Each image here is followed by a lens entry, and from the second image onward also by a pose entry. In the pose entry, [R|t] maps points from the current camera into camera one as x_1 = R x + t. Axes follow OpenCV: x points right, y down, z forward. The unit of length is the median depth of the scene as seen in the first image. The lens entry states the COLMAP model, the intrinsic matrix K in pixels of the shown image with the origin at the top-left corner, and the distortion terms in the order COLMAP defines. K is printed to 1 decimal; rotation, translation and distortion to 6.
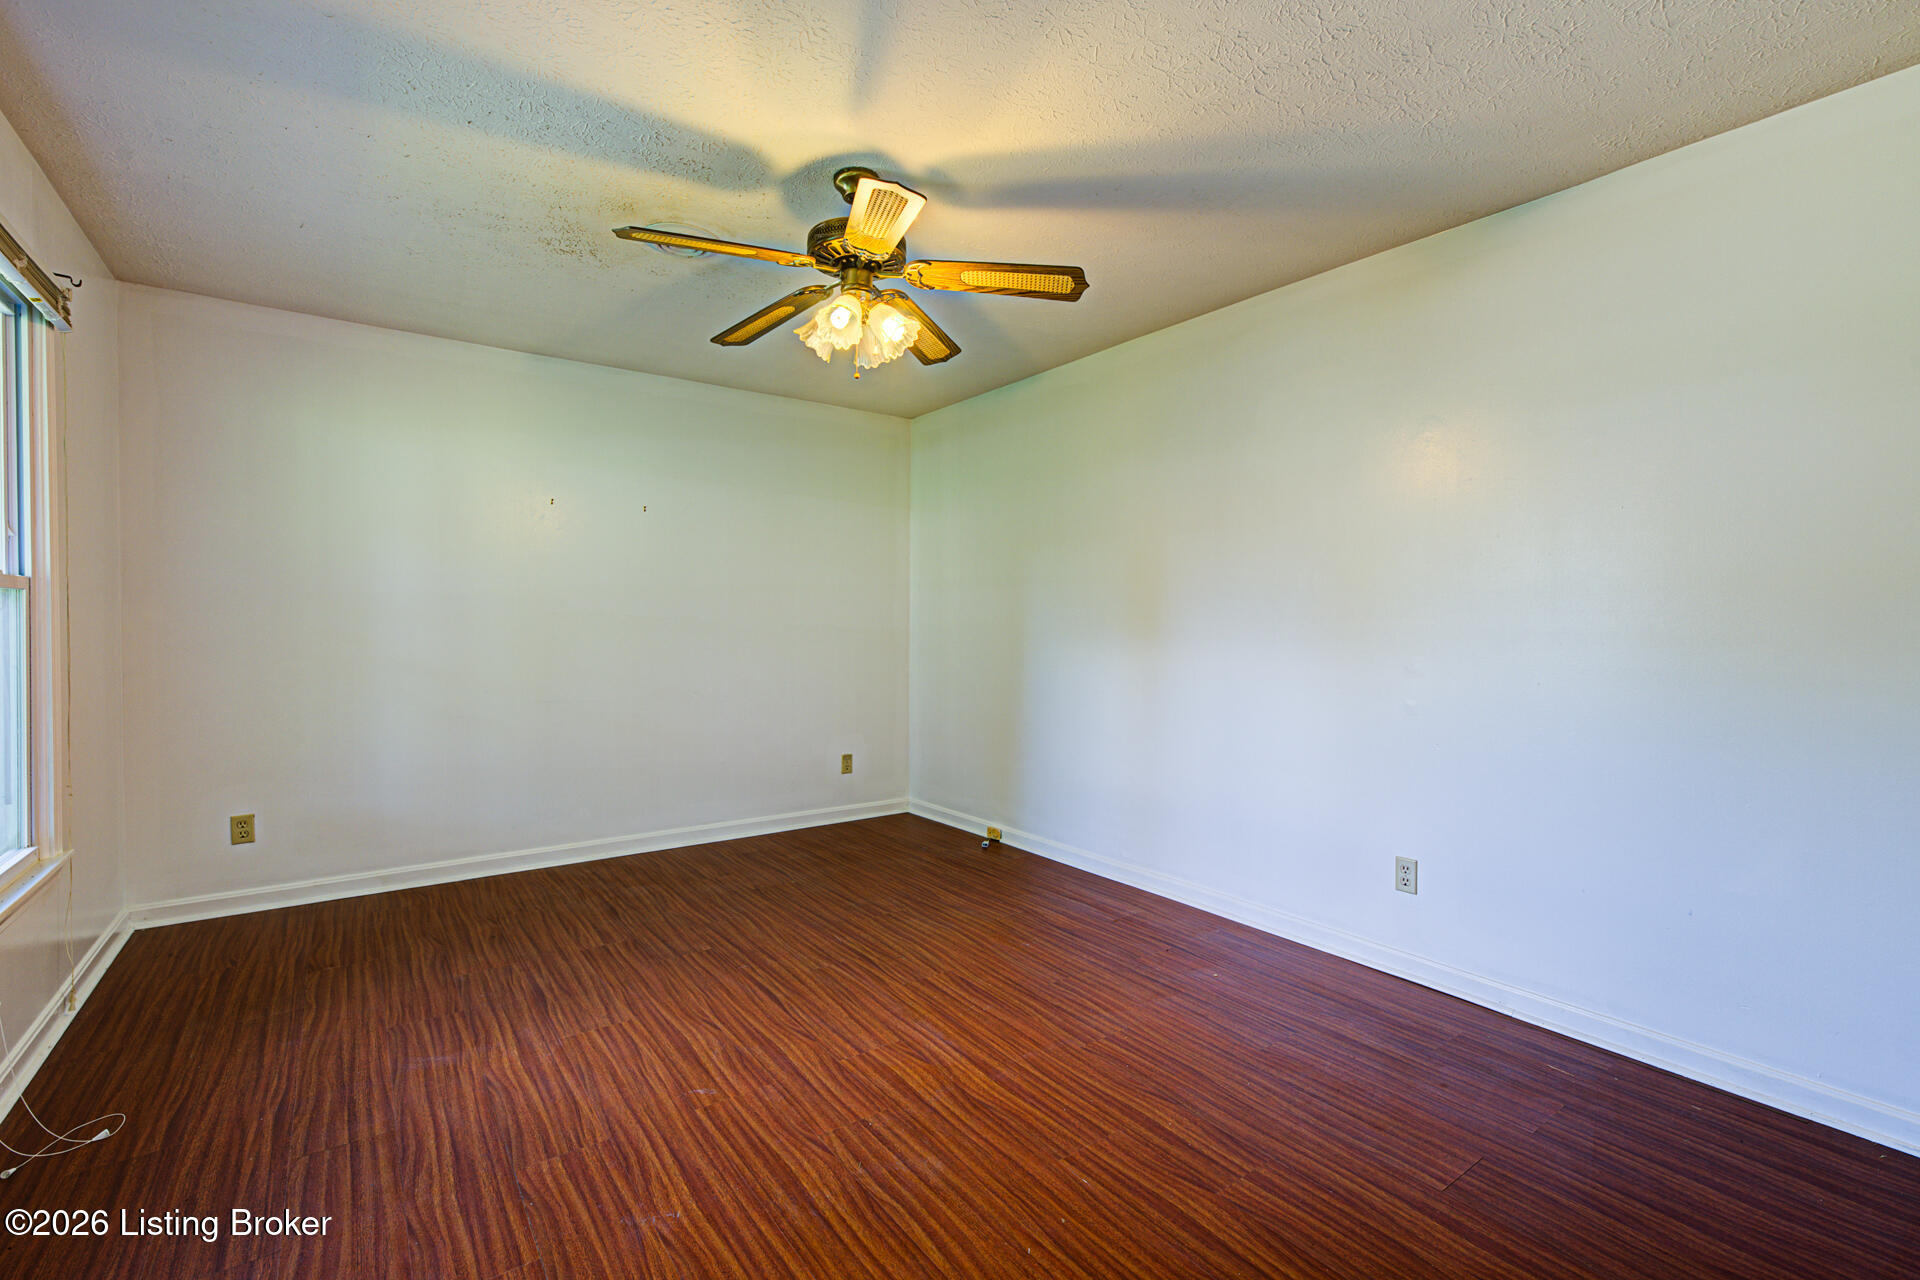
lens RADIAL K [[851.7, 0, 955.4], [0, 851.7, 634.7], [0, 0, 1]] dist [-0.000627, 0.000210]
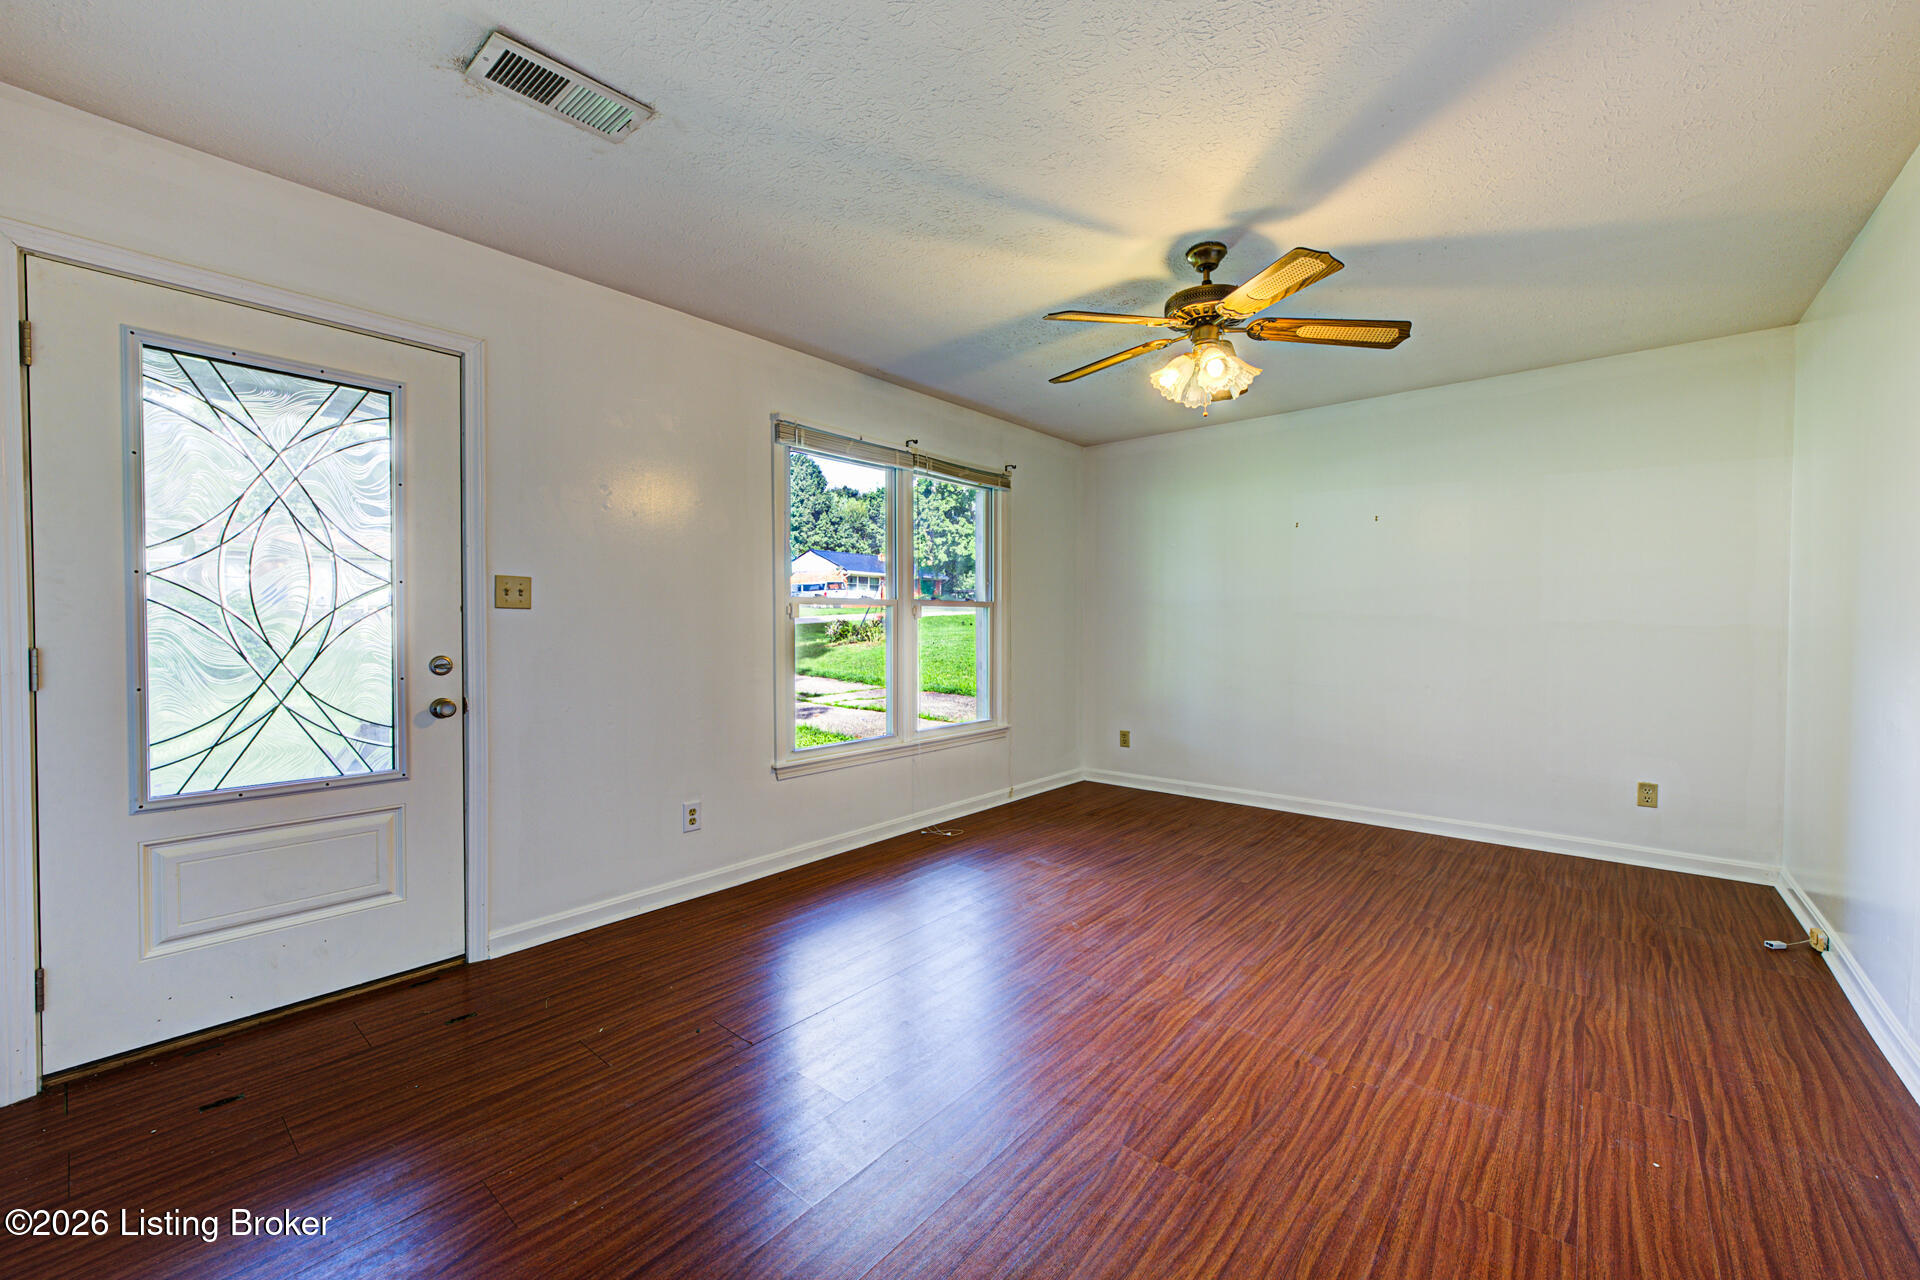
lens RADIAL K [[759.9, 0, 946.0], [0, 759.9, 633.6], [0, 0, 1]] dist [0.000557, 0.000057]
pose [[0.220010, 0.010594, -0.975440, 0.832501], [-0.010589, 0.999908, 0.008471, 0.002003], [0.975440, 0.008465, 0.220102, 0.394060]]
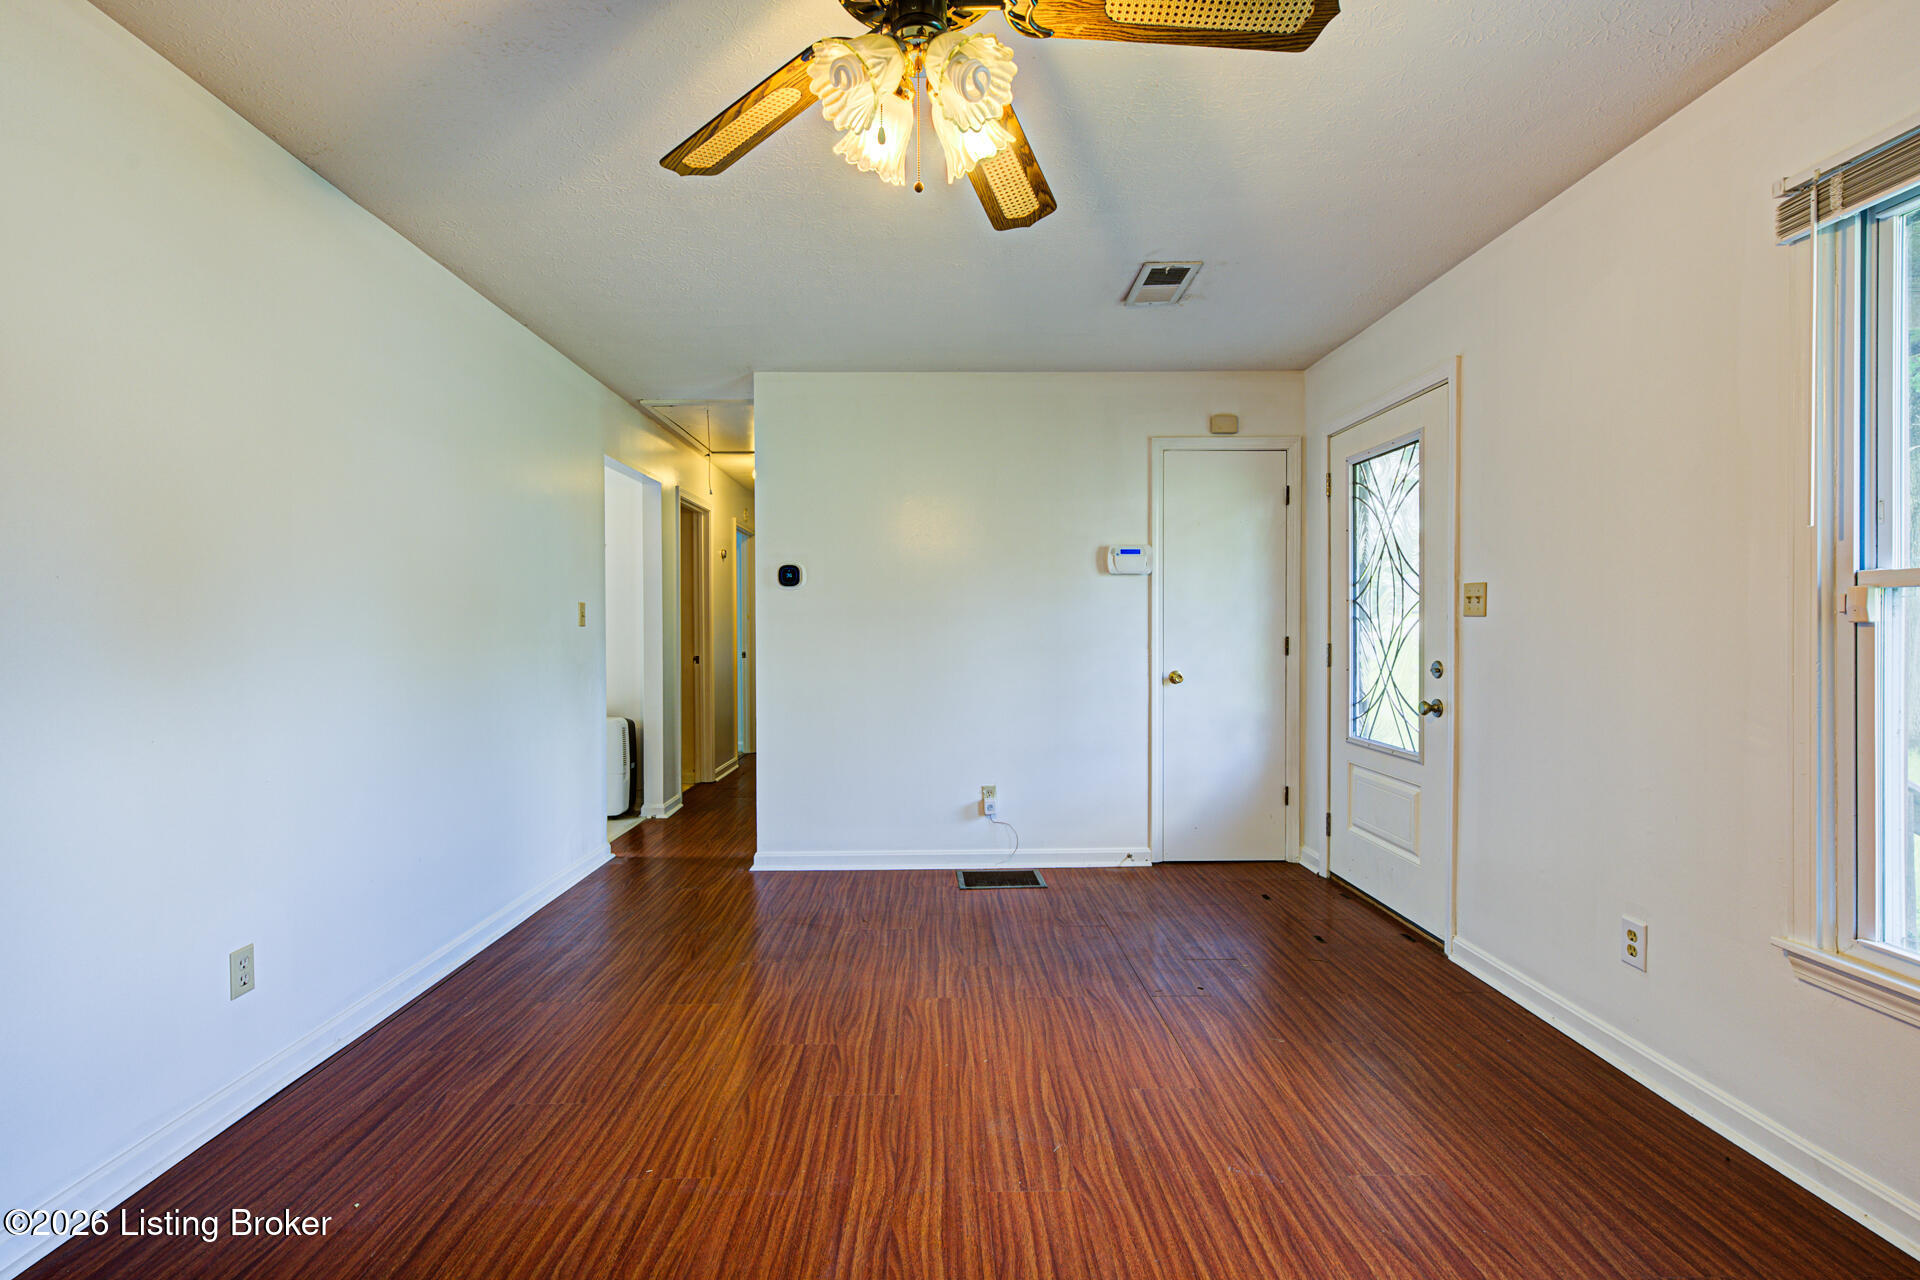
lens RADIAL K [[851.7, 0, 954.6], [0, 851.7, 634.1], [0, 0, 1]] dist [-0.000627, 0.000210]
pose [[-0.822753, -0.005778, 0.568369, -0.438912], [0.006075, 0.999802, 0.018957, -0.020229], [-0.568366, 0.019050, -0.822555, 1.404487]]
